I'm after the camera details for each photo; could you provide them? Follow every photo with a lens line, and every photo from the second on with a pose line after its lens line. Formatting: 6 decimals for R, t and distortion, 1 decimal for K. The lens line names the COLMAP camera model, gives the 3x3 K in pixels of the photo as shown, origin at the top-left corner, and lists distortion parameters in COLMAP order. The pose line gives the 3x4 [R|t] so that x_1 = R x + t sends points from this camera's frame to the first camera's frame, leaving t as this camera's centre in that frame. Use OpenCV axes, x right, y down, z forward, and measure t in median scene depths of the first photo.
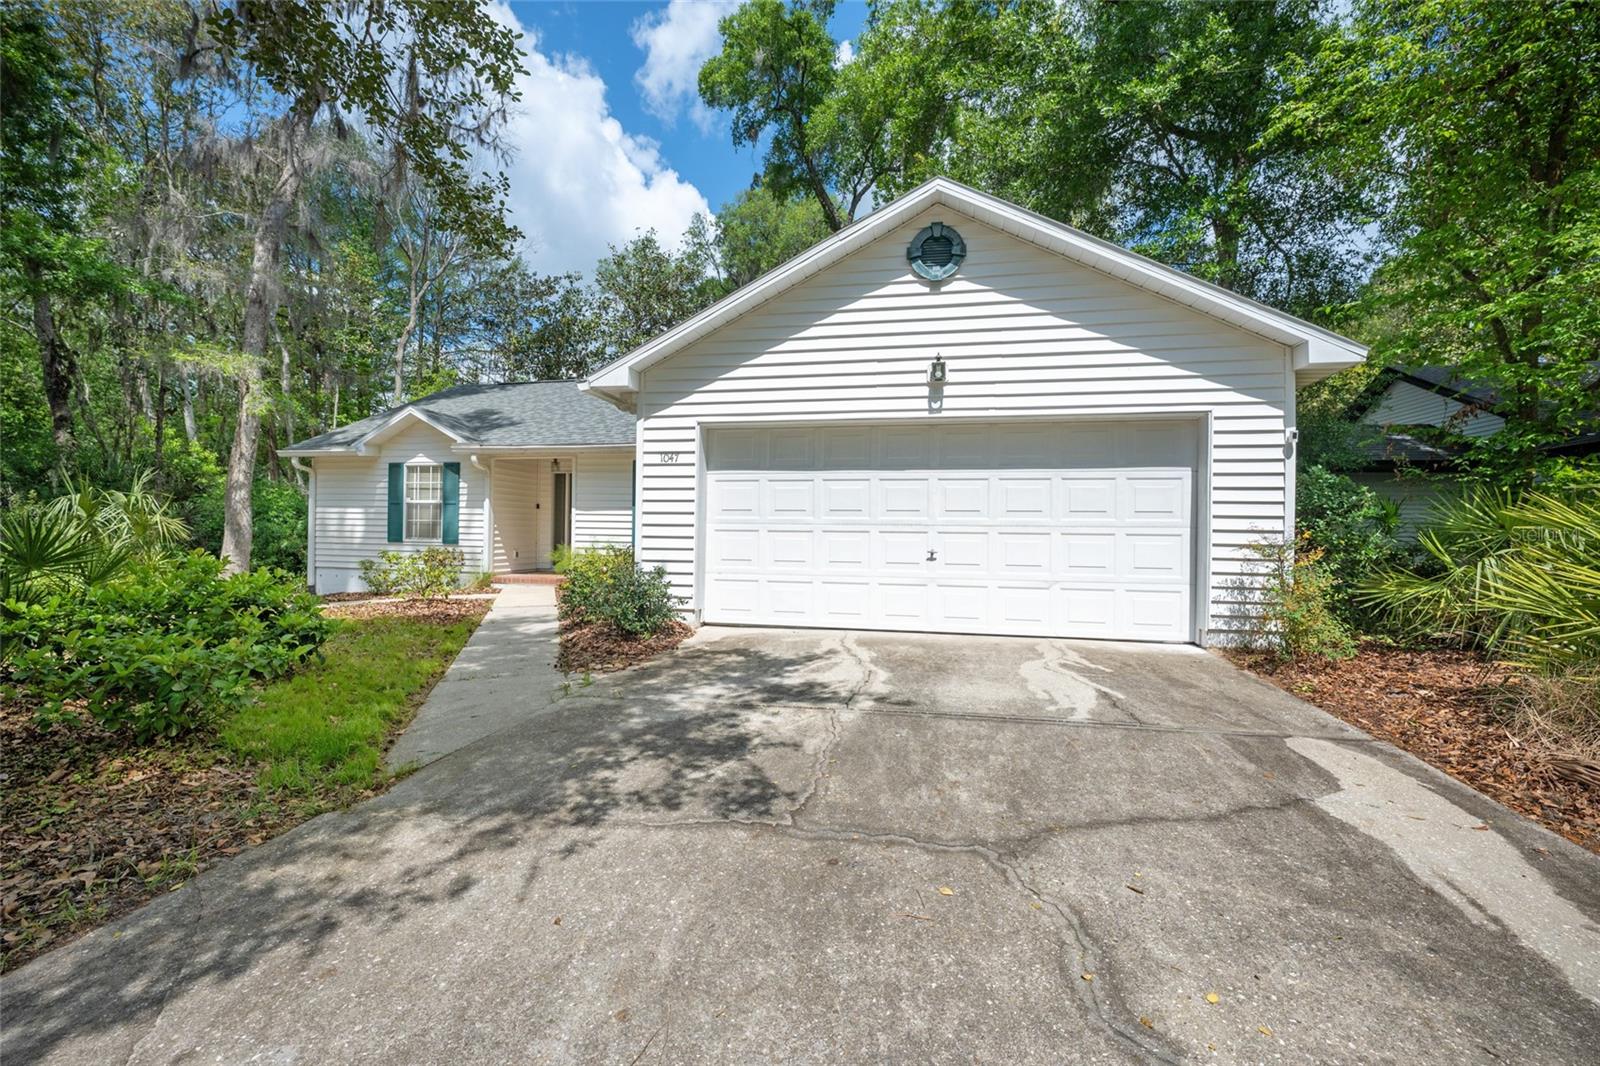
lens RADIAL K [[644.6, 0, 800.7], [0, 644.6, 530.6], [0, 0, 1]] dist [-0.029072, 0.004678]
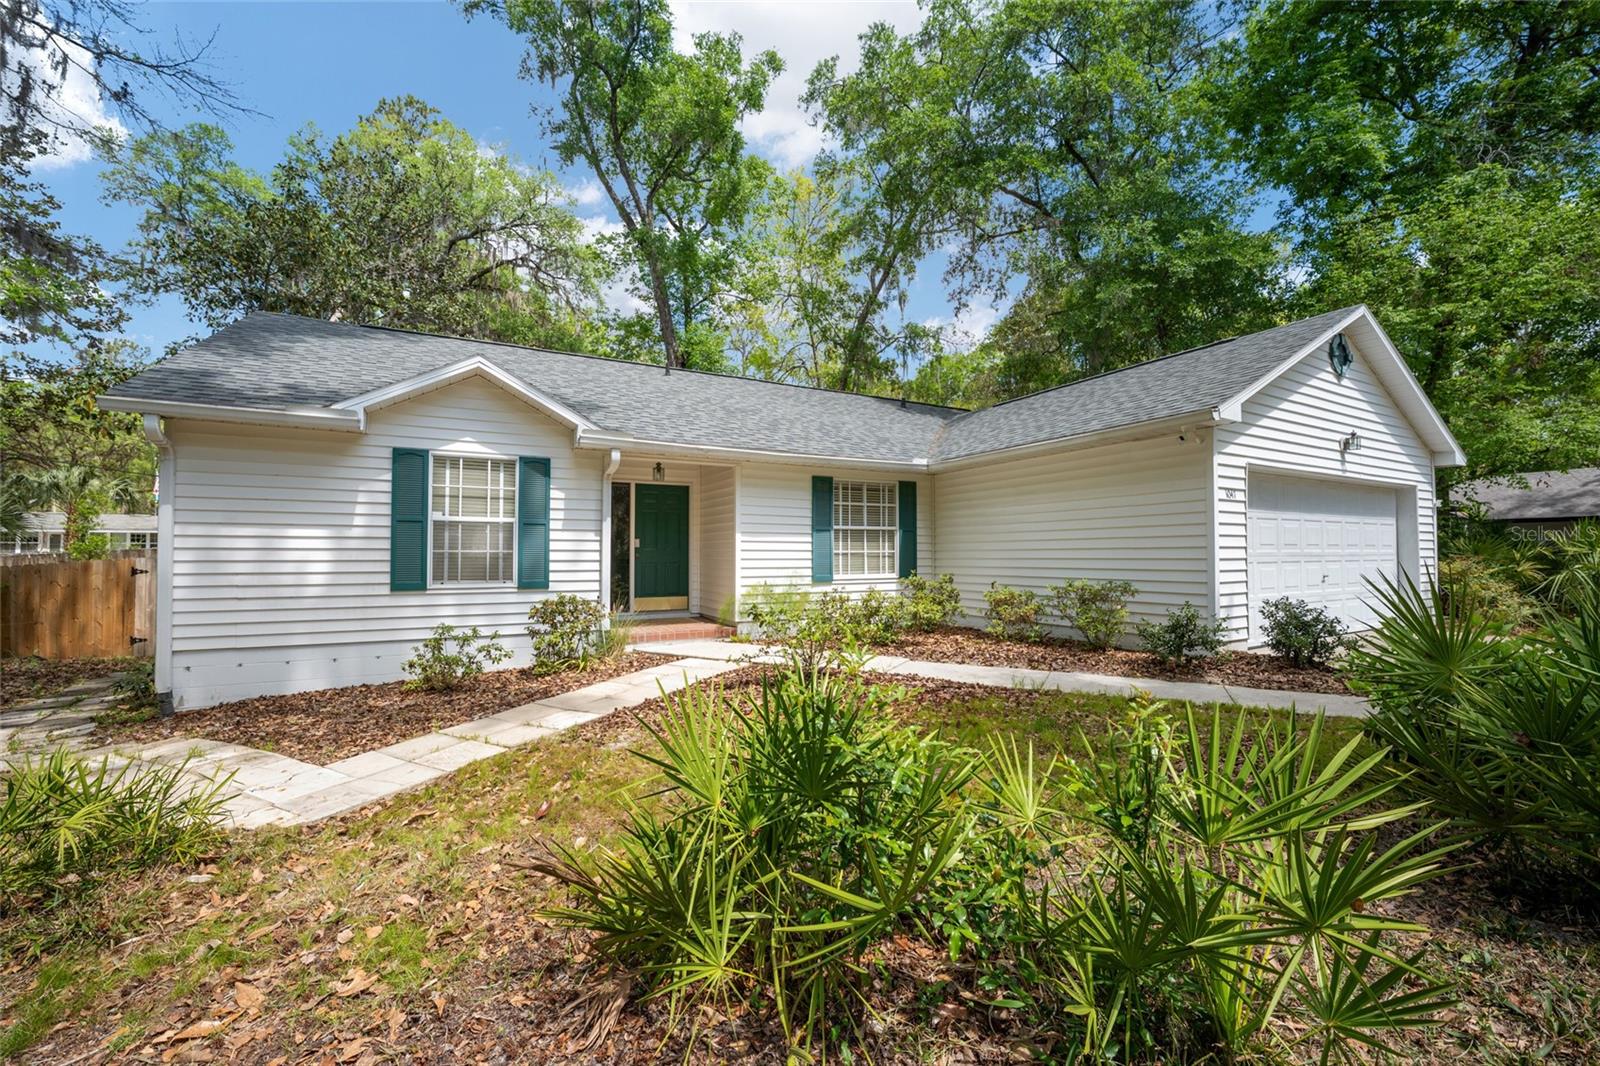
lens RADIAL K [[644.6, 0, 801.3], [0, 644.6, 539.4], [0, 0, 1]] dist [-0.029072, 0.004678]
pose [[0.760653, 0.001000, 0.649158, -0.754516], [0.007040, 0.999927, -0.009791, -0.018974], [-0.649120, 0.012018, 0.760591, 0.361058]]
